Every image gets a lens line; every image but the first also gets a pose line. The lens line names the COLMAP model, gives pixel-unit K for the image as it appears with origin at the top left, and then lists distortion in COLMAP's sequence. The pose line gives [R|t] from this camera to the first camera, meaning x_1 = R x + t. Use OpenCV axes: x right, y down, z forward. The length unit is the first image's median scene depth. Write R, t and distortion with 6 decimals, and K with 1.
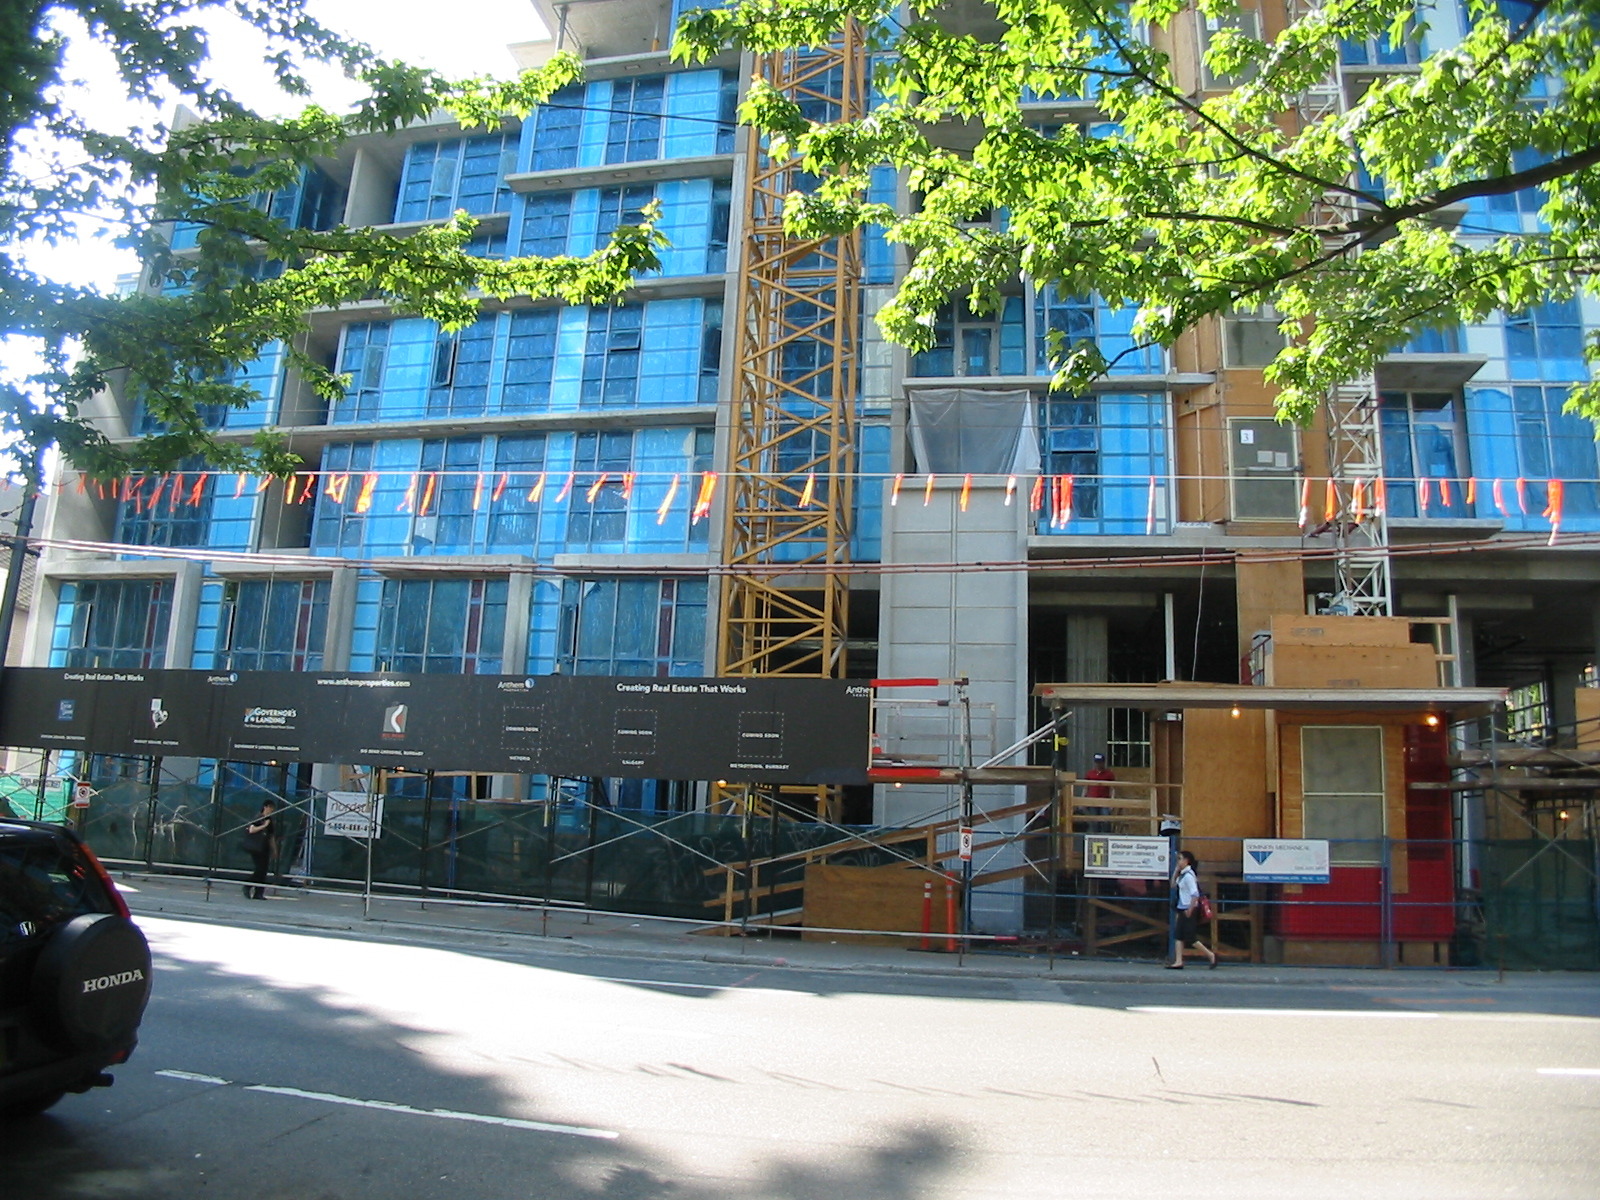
lens RADIAL K [[1124.7, 0, 801.9], [0, 1124.7, 619.7], [0, 0, 1]] dist [-0.197495, 0.091802]
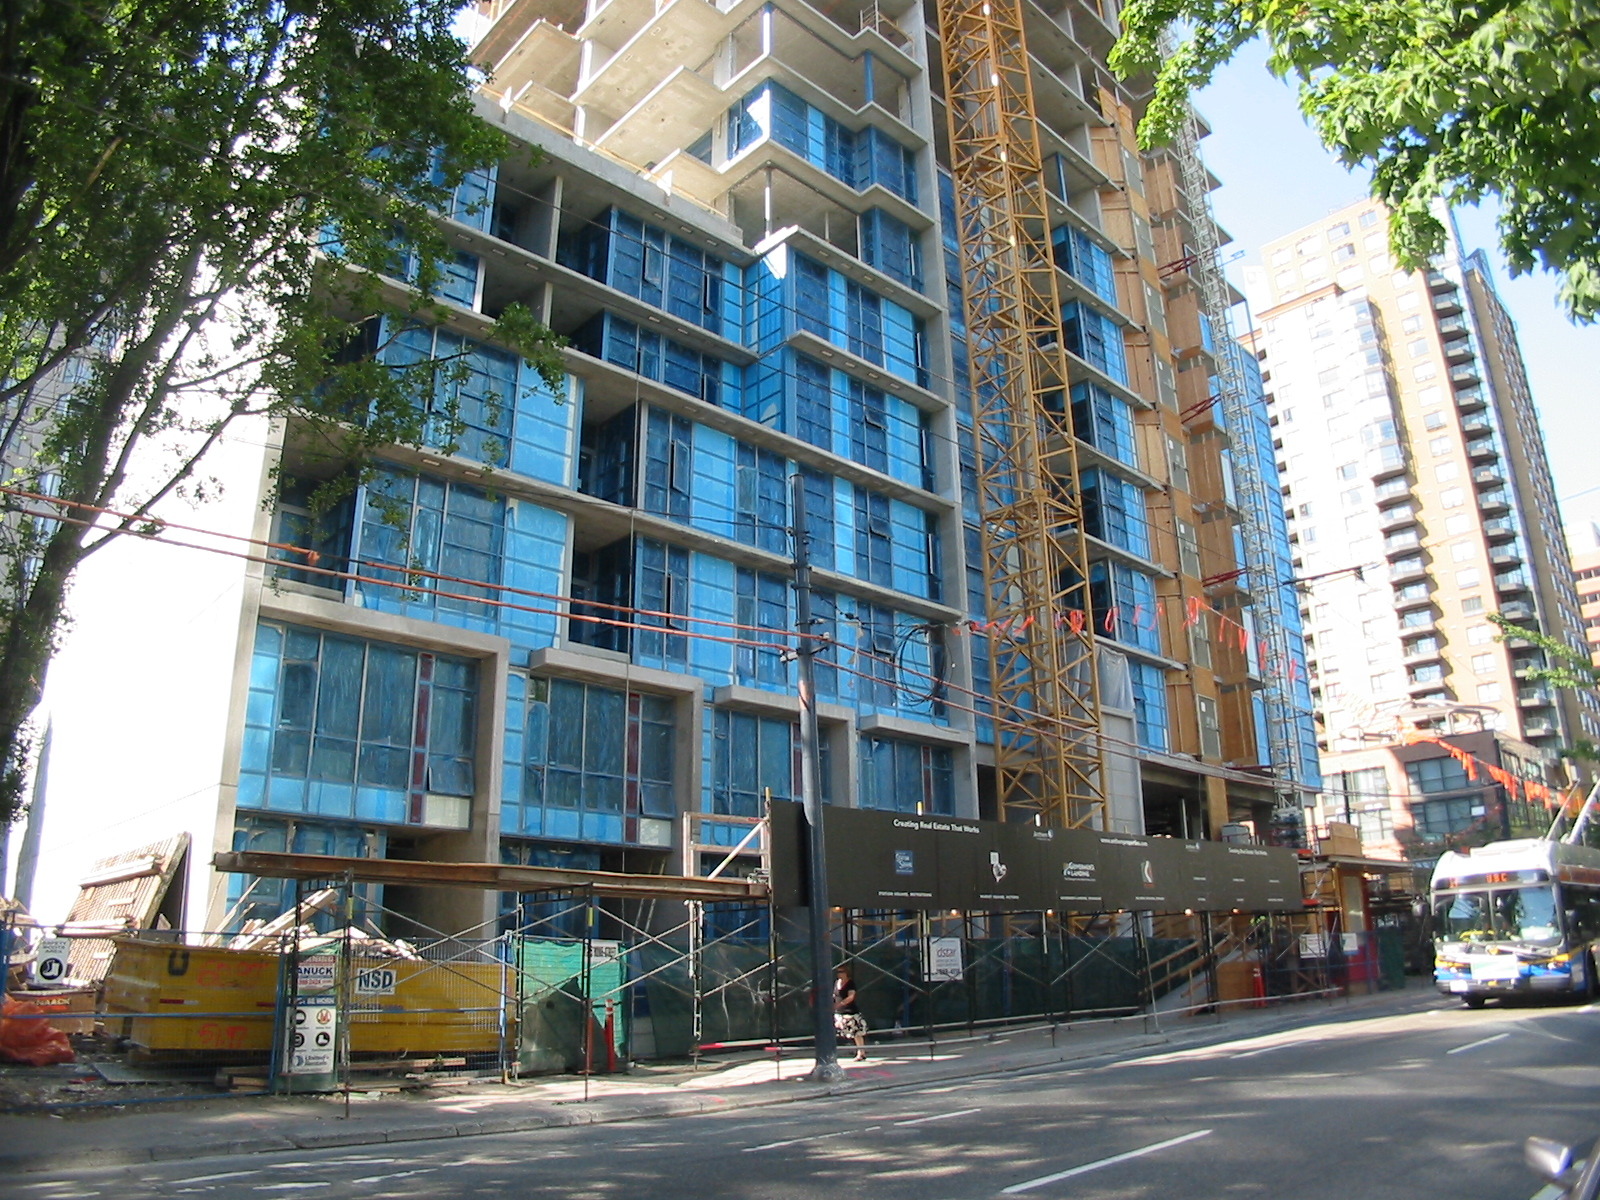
lens RADIAL K [[1124.7, 0, 801.9], [0, 1124.7, 619.7], [0, 0, 1]] dist [-0.197495, 0.091802]
pose [[0.598327, 0.192184, 0.777863, -1.135009], [-0.112918, 0.981345, -0.155602, 0.031510], [-0.793256, 0.005266, 0.608866, 0.372297]]
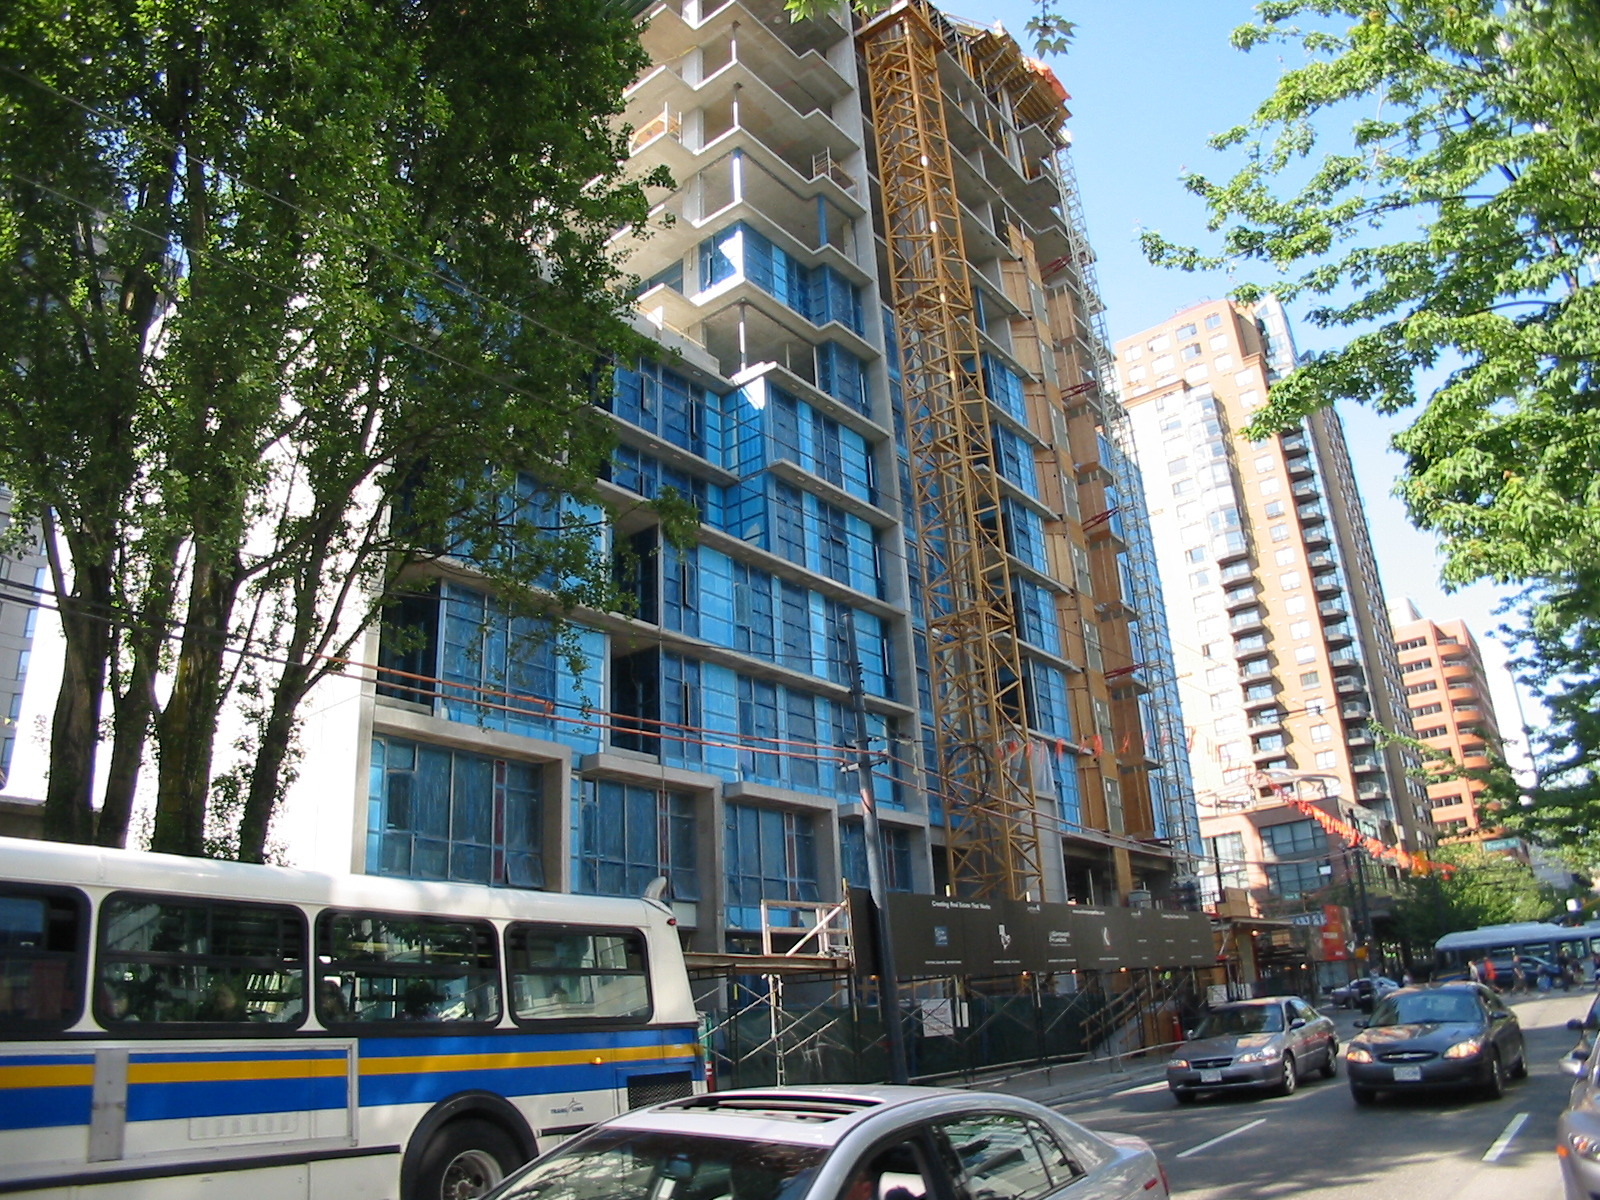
lens RADIAL K [[1124.7, 0, 801.9], [0, 1124.7, 619.7], [0, 0, 1]] dist [-0.197495, 0.091802]
pose [[0.480878, 0.242125, 0.842693, -1.339455], [-0.092949, 0.969776, -0.225599, 0.030943], [-0.871847, 0.030158, 0.488849, 0.421578]]
